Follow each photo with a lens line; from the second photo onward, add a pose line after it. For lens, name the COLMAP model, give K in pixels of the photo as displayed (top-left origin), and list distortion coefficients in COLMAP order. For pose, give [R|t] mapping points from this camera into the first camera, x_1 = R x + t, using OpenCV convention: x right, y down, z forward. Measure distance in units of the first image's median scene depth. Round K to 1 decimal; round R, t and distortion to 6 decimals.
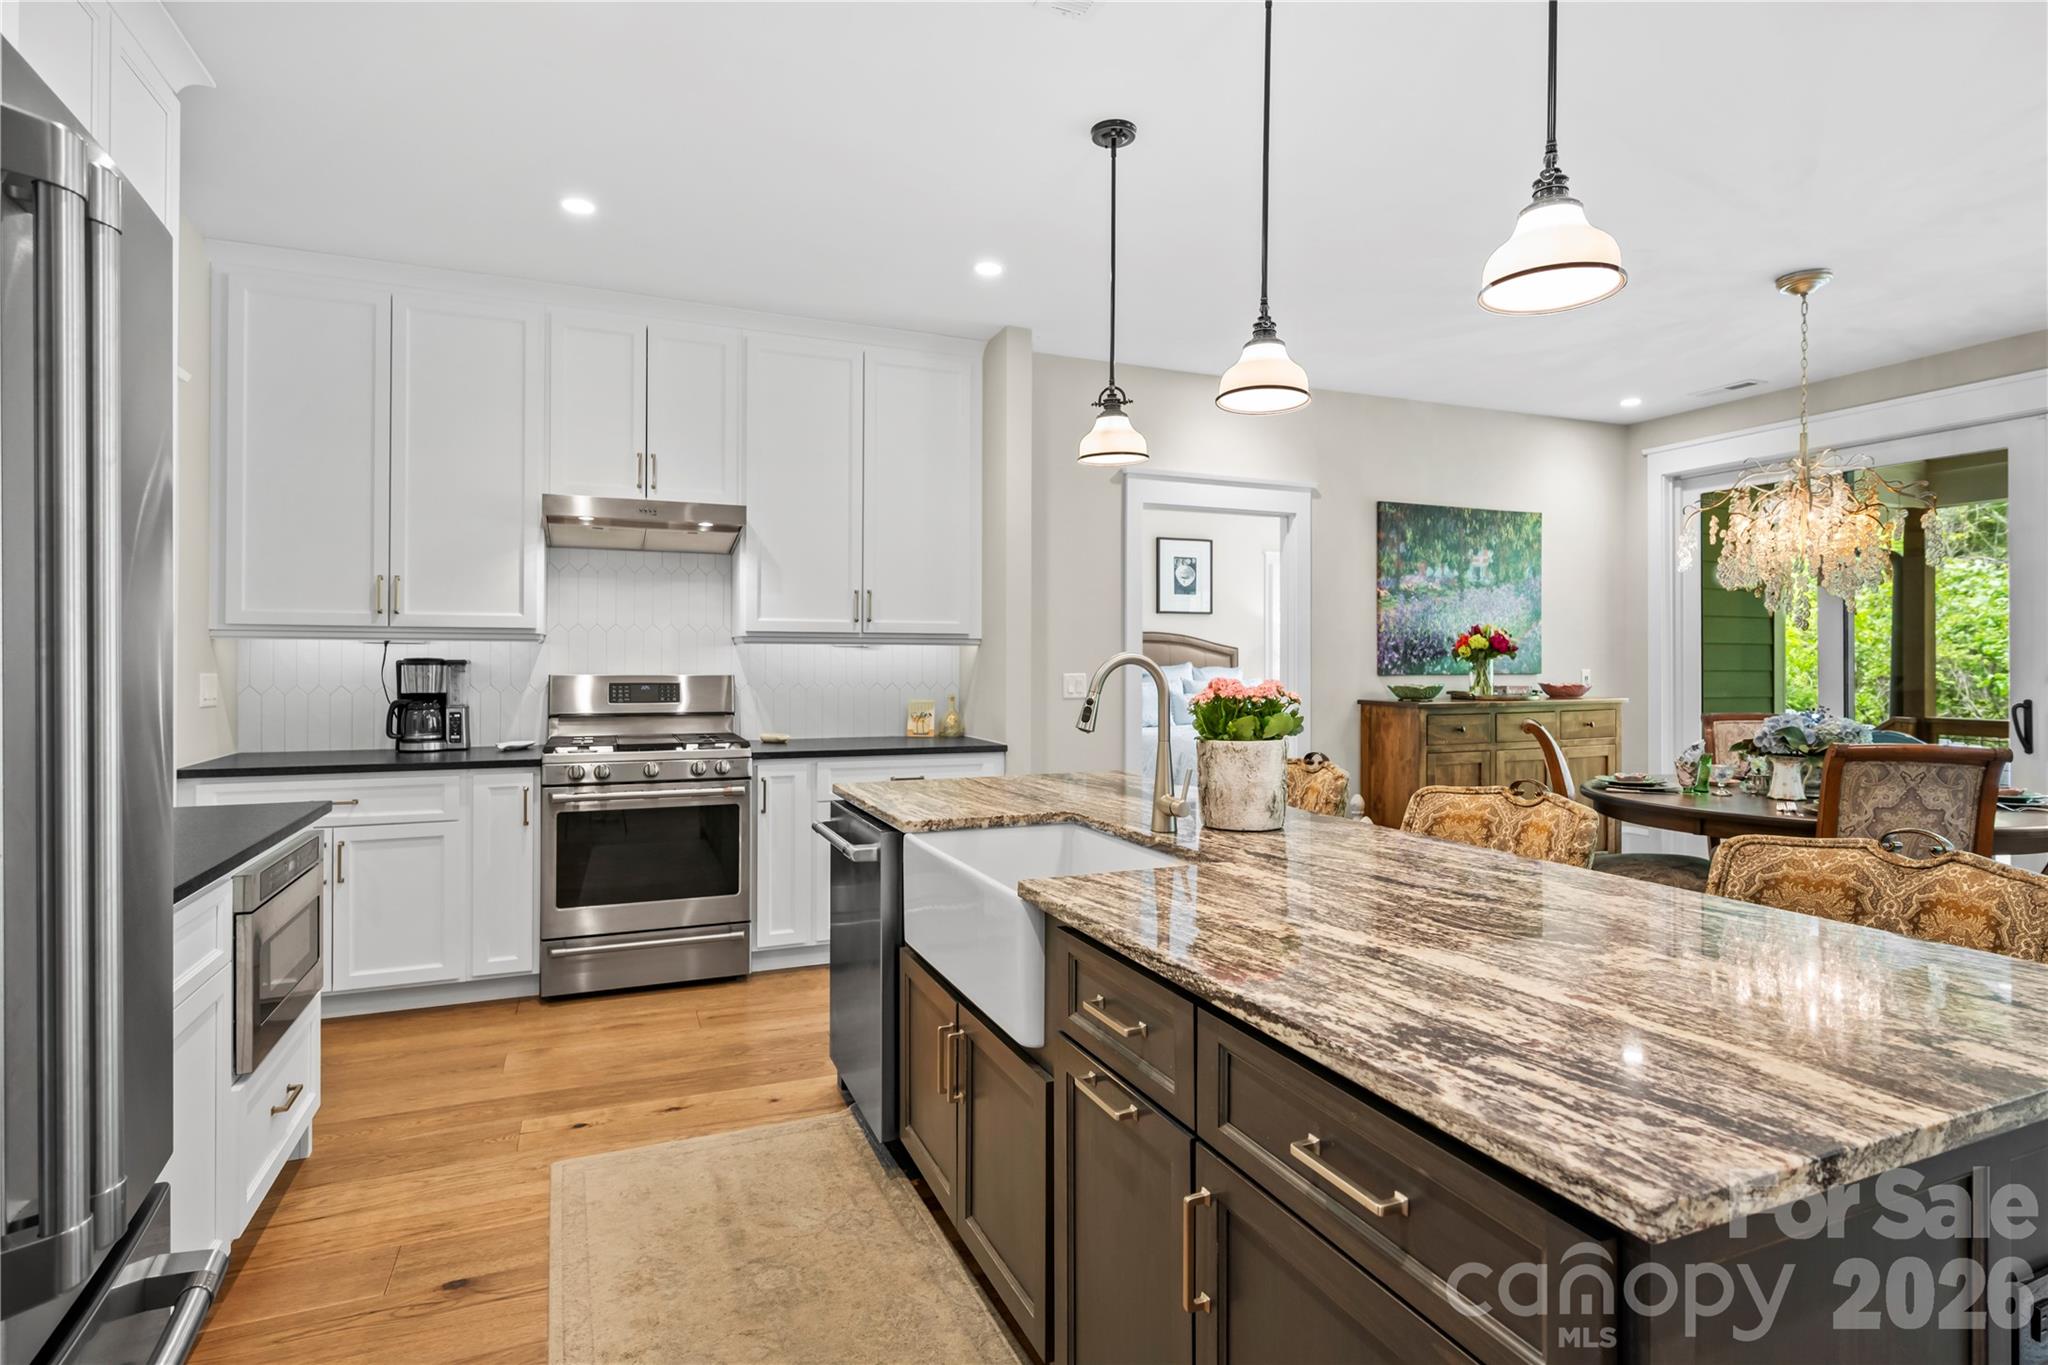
lens RADIAL K [[1031.8, 0, 1029.4], [0, 1031.8, 671.6], [0, 0, 1]] dist [0.000250, -0.000277]
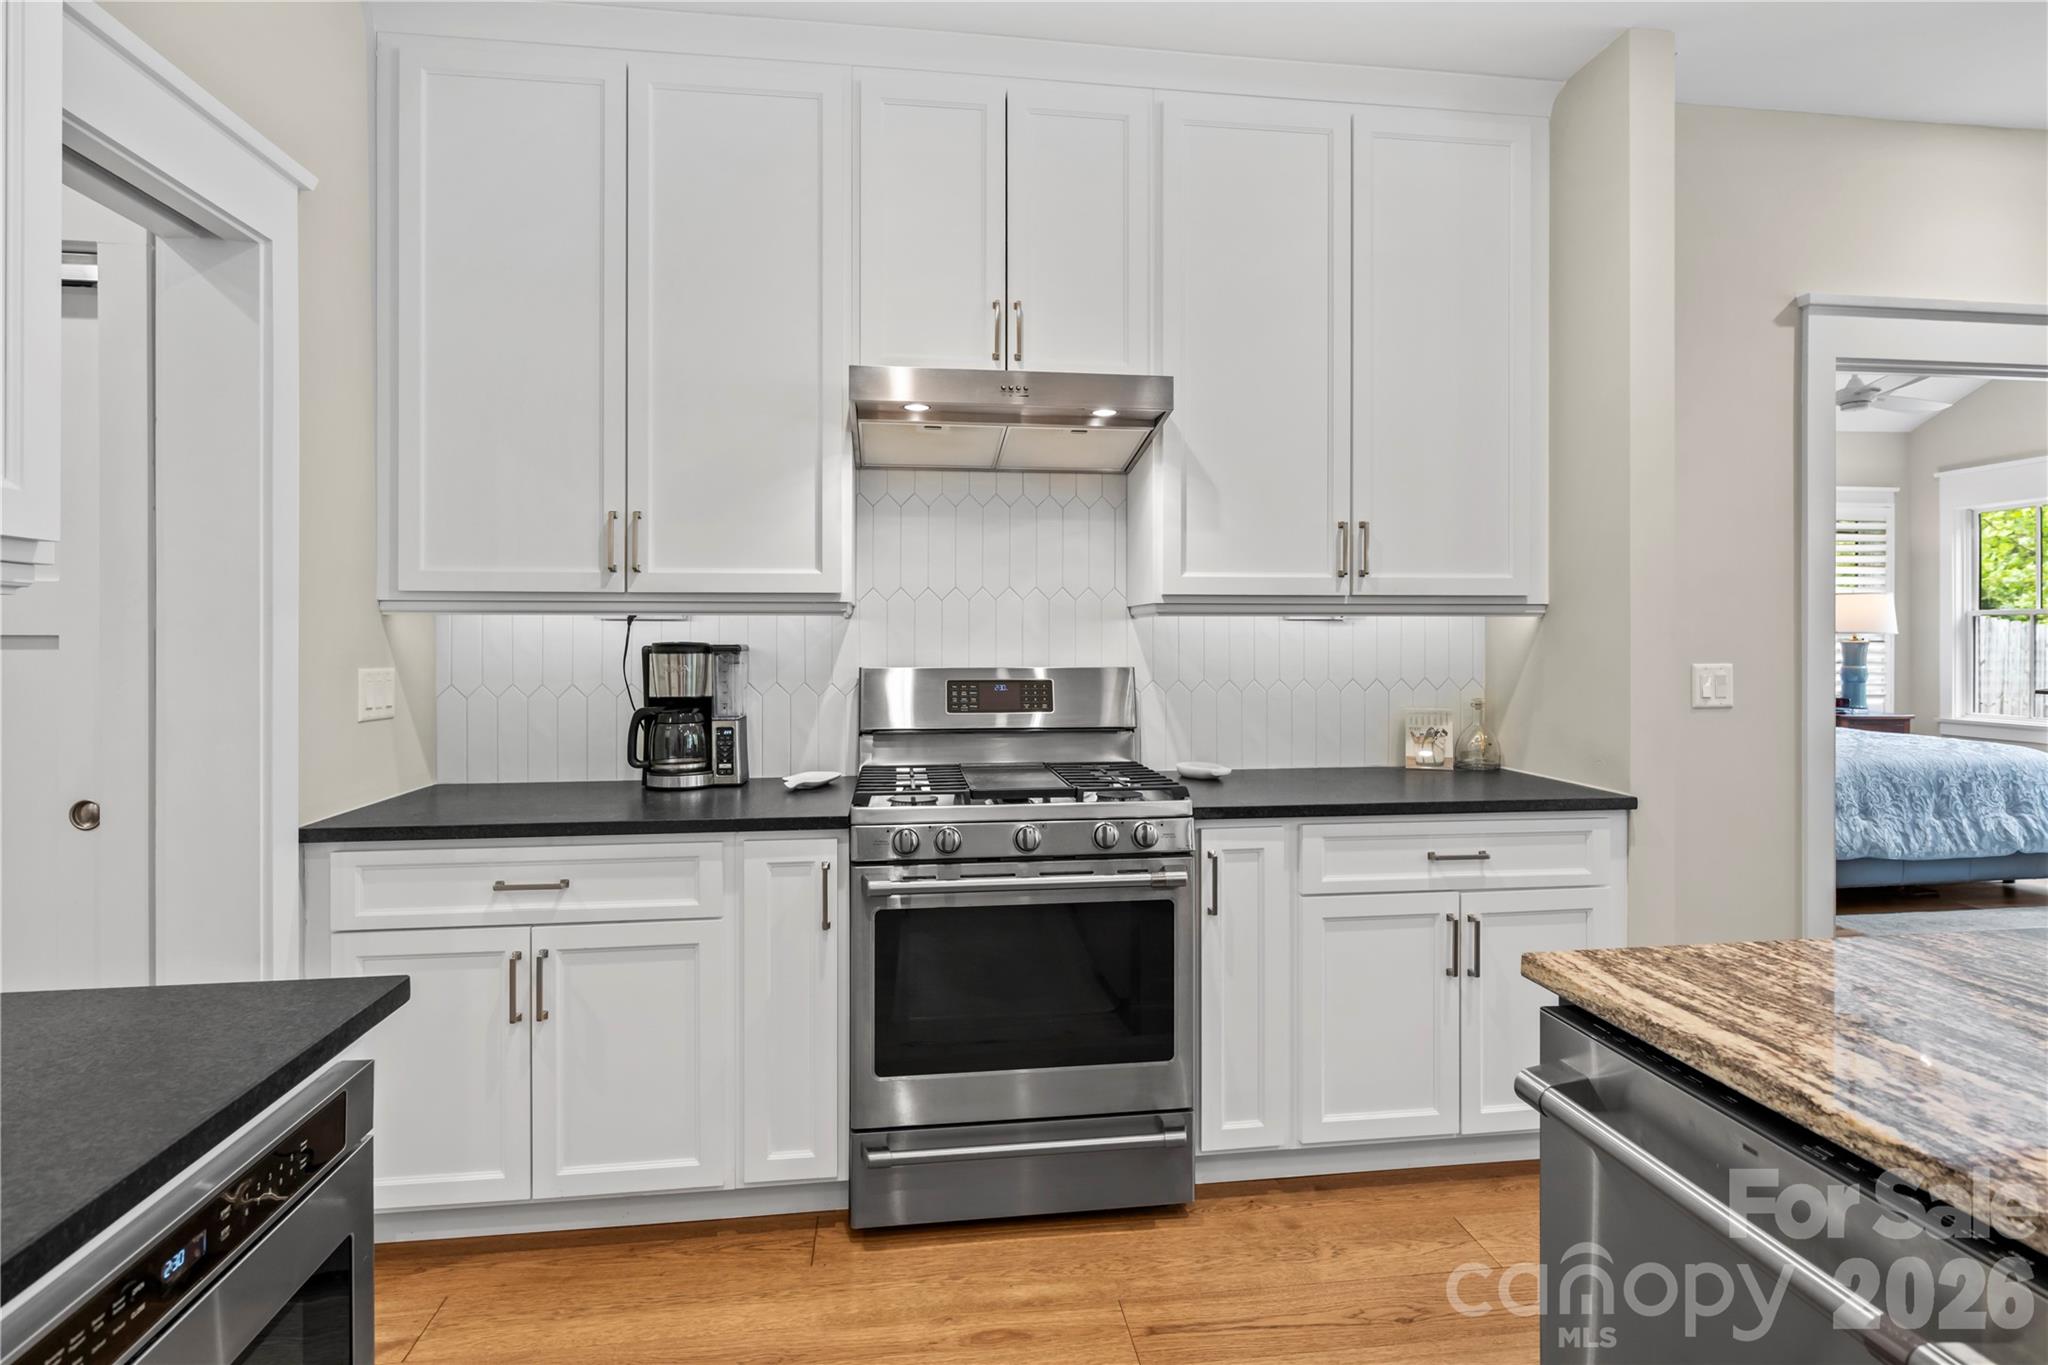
lens RADIAL K [[1031.8, 0, 1029.4], [0, 1031.8, 671.6], [0, 0, 1]] dist [0.000250, -0.000277]
pose [[0.964461, 0.002079, -0.264218, -0.208068], [0.002399, 0.999859, 0.016624, -0.005034], [0.264216, -0.016667, 0.964320, 0.438060]]
